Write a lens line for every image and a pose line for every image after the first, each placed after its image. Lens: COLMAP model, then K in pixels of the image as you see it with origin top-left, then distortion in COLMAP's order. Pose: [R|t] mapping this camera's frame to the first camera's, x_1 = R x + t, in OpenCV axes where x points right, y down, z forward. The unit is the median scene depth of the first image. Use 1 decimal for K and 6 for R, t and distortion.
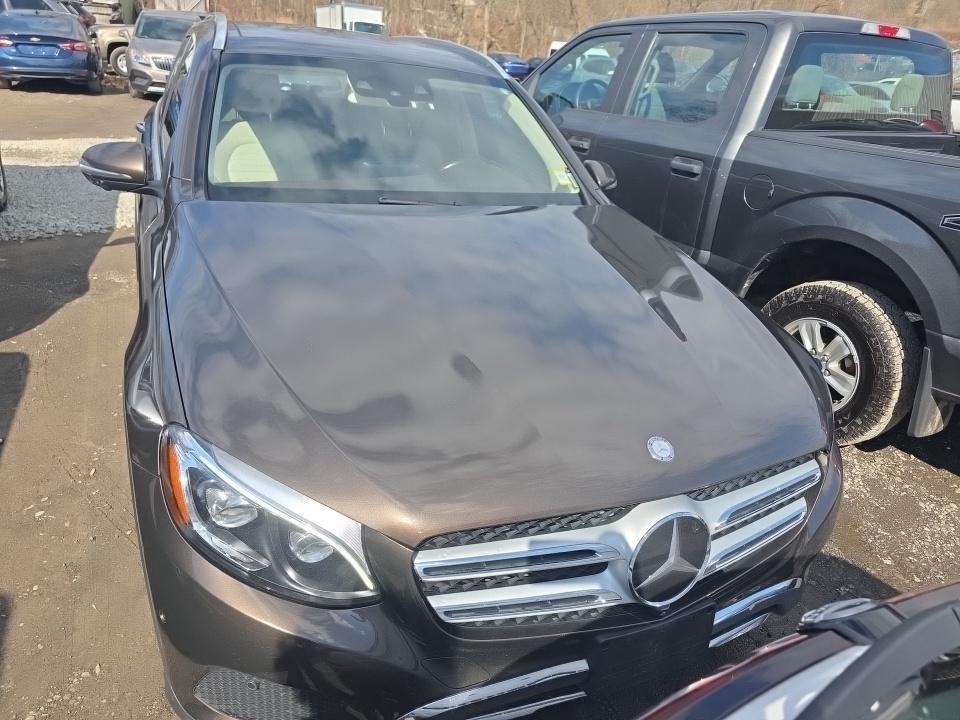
lens RADIAL K [[694.8, 0, 474.7], [0, 694.8, 362.4], [0, 0, 1]] dist [0.037201, -0.046123]
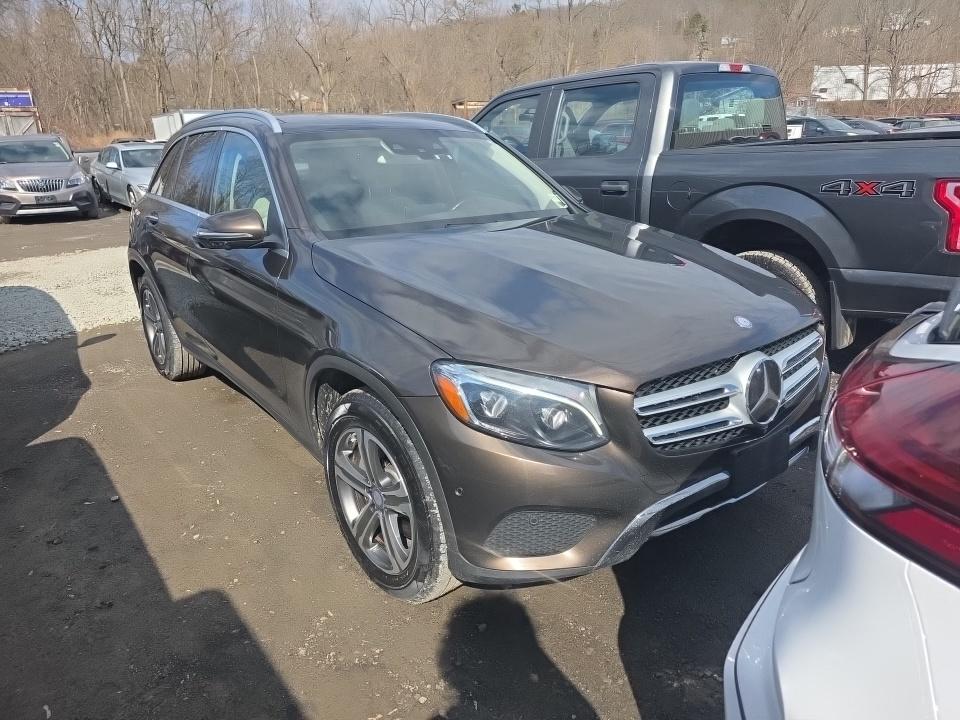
lens RADIAL K [[694.8, 0, 480.7], [0, 694.8, 361.8], [0, 0, 1]] dist [0.037201, -0.046123]
pose [[0.965976, -0.180400, 0.185327, -0.230516], [0.198215, 0.976686, -0.082430, 0.085613], [-0.166136, 0.116360, 0.979214, -0.158405]]
